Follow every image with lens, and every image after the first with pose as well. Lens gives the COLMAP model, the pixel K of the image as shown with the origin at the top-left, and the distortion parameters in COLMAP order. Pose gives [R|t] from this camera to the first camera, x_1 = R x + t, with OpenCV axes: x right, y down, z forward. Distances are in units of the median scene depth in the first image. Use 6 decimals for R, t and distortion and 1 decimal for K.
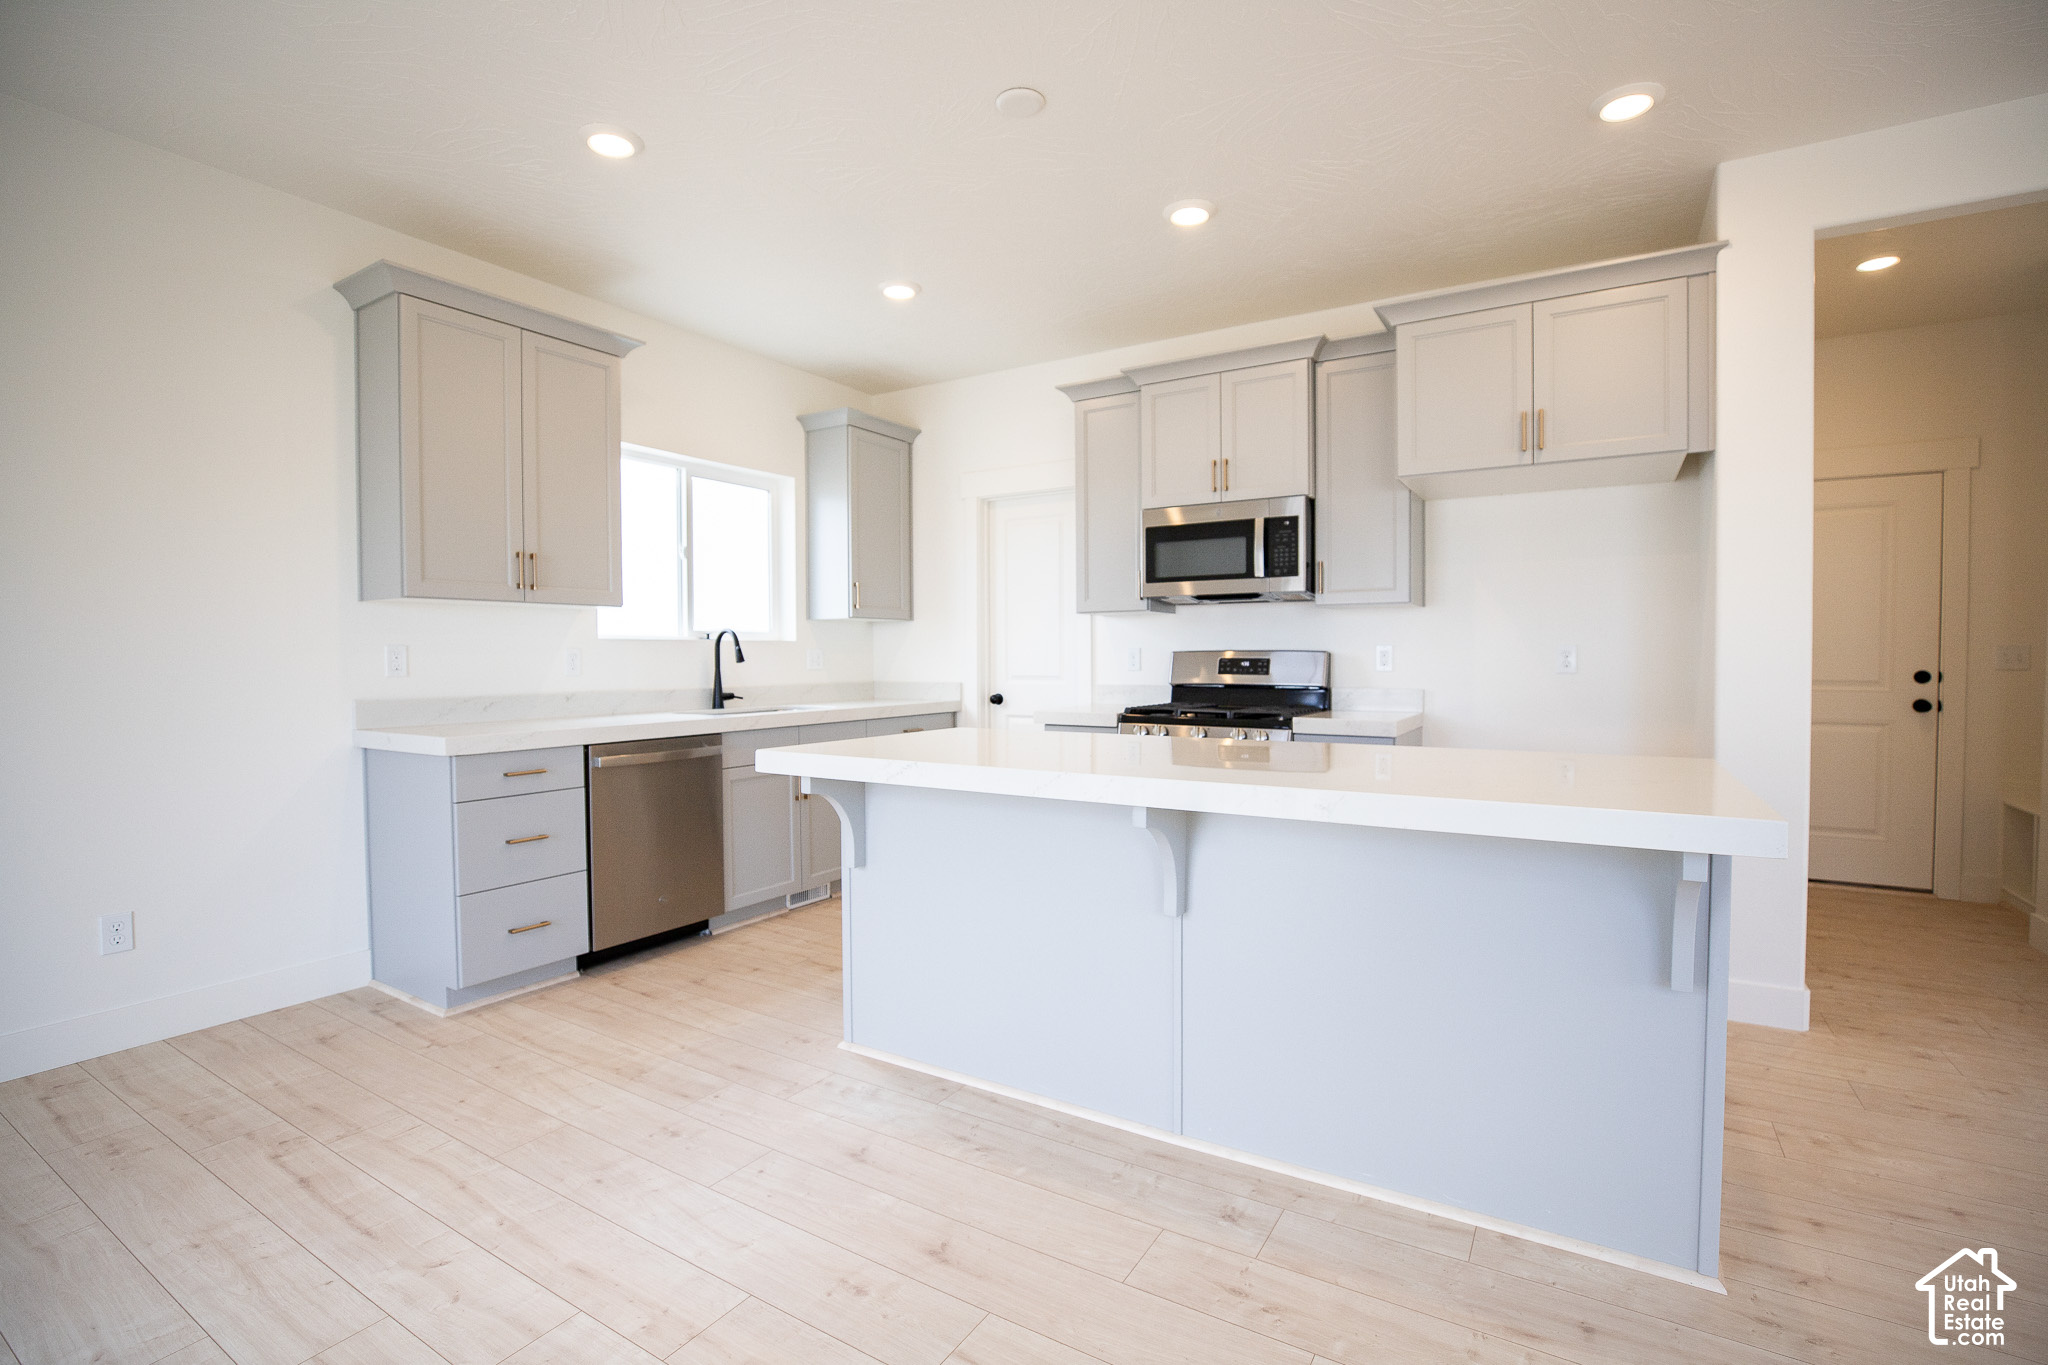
lens RADIAL K [[942.9, 0, 1024.3], [0, 942.9, 679.4], [0, 0, 1]] dist [-0.036093, 0.002439]
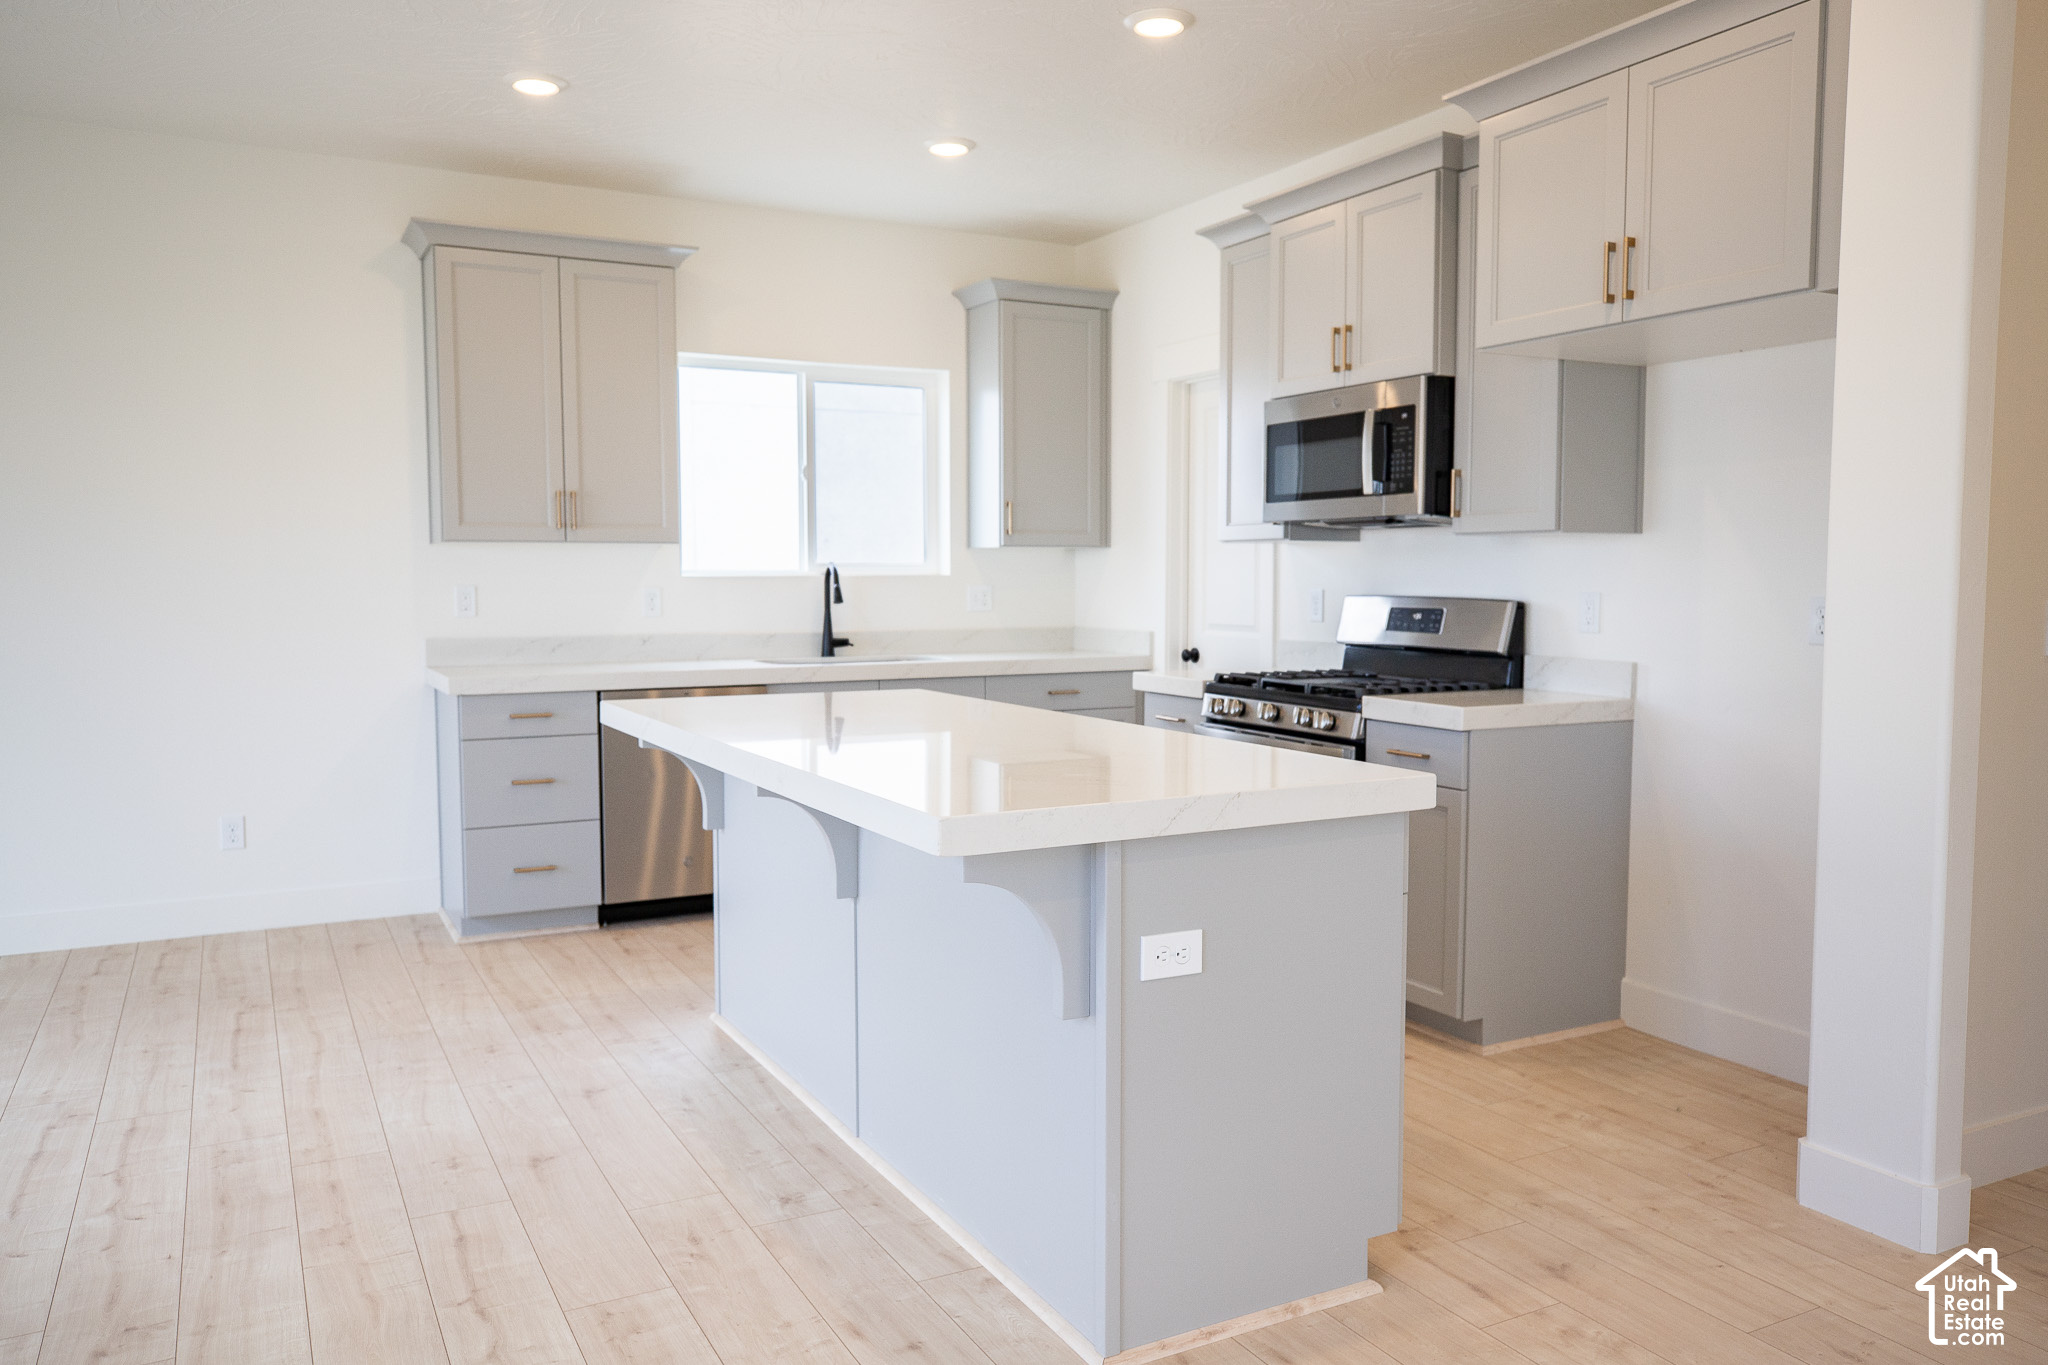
lens RADIAL K [[1512.6, 0, 1027.2], [0, 1512.6, 682.1], [0, 0, 1]] dist [-0.003243, -0.011621]
pose [[0.861811, 0.040531, -0.505607, 0.611059], [-0.015536, 0.998444, 0.053557, -0.025807], [0.506991, -0.038301, 0.861100, -0.107381]]
